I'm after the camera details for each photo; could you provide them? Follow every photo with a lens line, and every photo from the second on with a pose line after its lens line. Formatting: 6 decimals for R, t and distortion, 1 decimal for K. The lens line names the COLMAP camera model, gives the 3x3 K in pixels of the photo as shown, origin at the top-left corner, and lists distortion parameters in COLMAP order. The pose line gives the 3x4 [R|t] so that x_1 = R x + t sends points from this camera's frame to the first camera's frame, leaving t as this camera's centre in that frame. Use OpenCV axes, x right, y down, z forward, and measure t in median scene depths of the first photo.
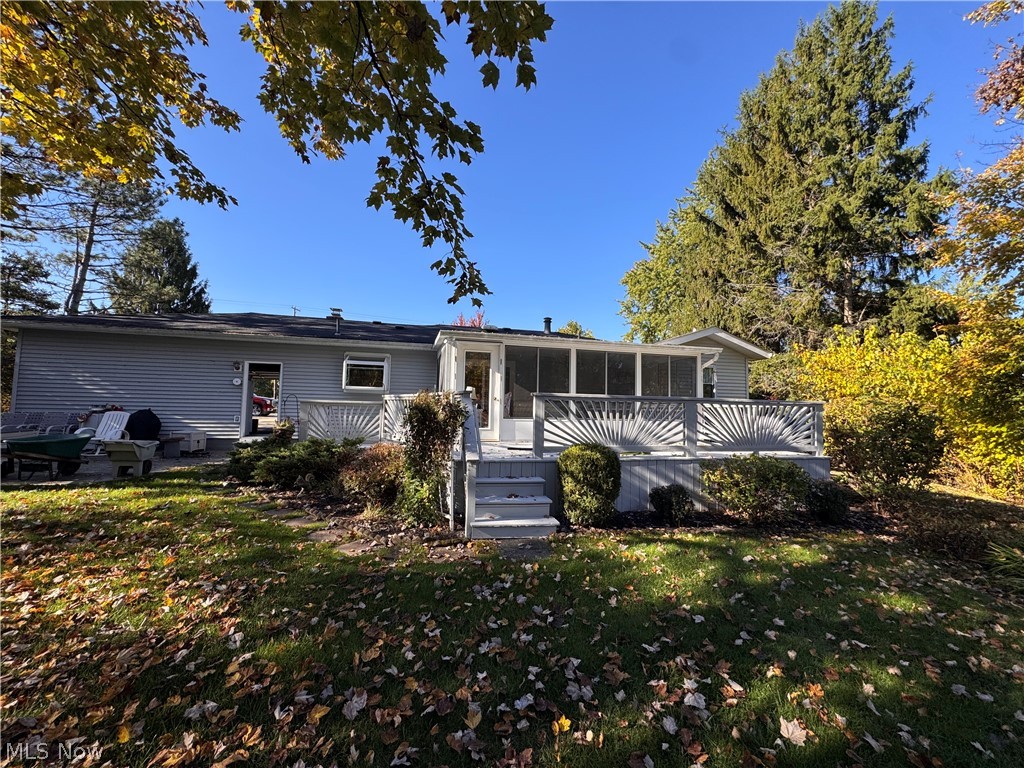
lens RADIAL K [[399.6, 0, 510.1], [0, 399.6, 377.4], [0, 0, 1]] dist [-0.001376, -0.000054]
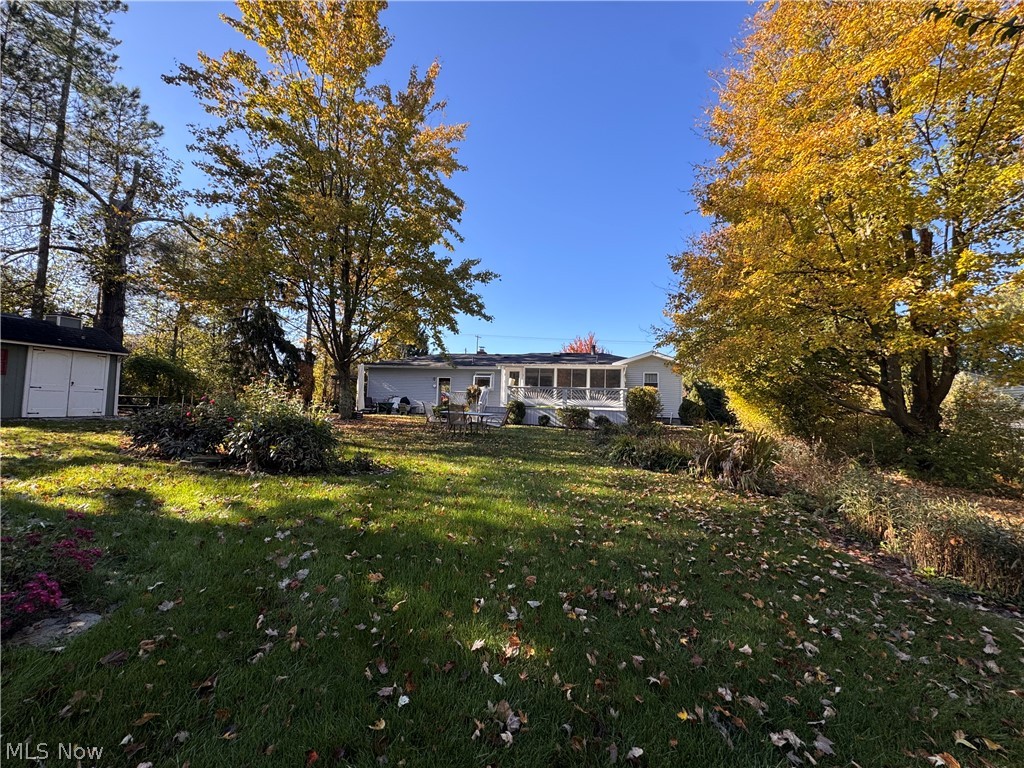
lens RADIAL K [[399.6, 0, 510.1], [0, 399.6, 377.4], [0, 0, 1]] dist [-0.001376, -0.000054]
pose [[0.898600, -0.024534, -0.438081, 1.051157], [0.014612, 0.999555, -0.026006, 0.040194], [0.438524, 0.016968, 0.898559, -1.298020]]
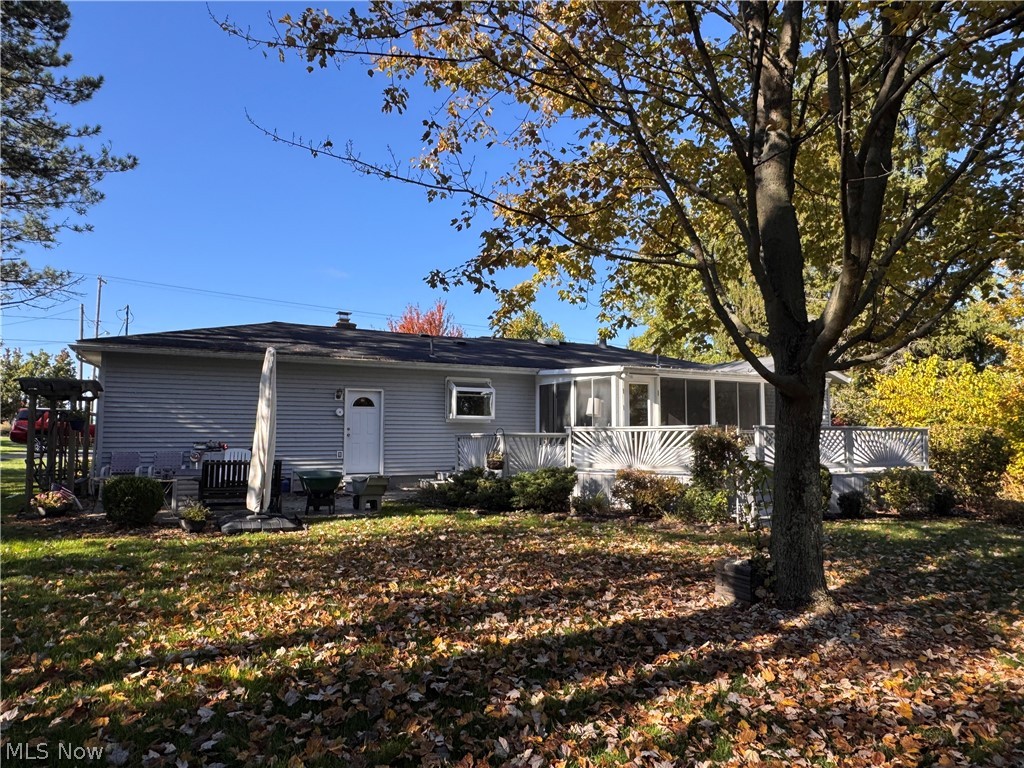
lens RADIAL K [[641.9, 0, 509.6], [0, 641.9, 372.1], [0, 0, 1]] dist [-0.003129, -0.000273]
pose [[0.974806, 0.003690, 0.223025, -0.871669], [0.000289, 0.999841, -0.017806, -0.071927], [-0.223055, 0.017422, 0.974650, -0.629900]]
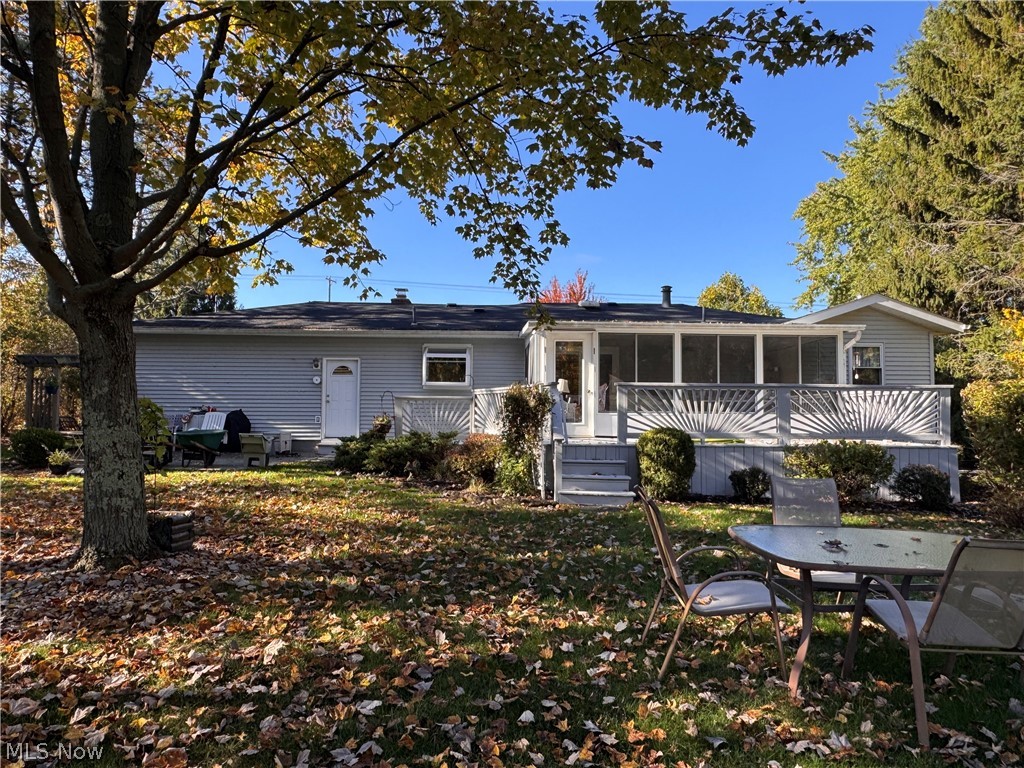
lens RADIAL K [[641.9, 0, 509.6], [0, 641.9, 372.1], [0, 0, 1]] dist [-0.003129, -0.000273]
pose [[0.979154, -0.027144, -0.201296, 0.091139], [0.029234, 0.999545, 0.007419, -0.008344], [0.201003, -0.013149, 0.979502, -0.535575]]
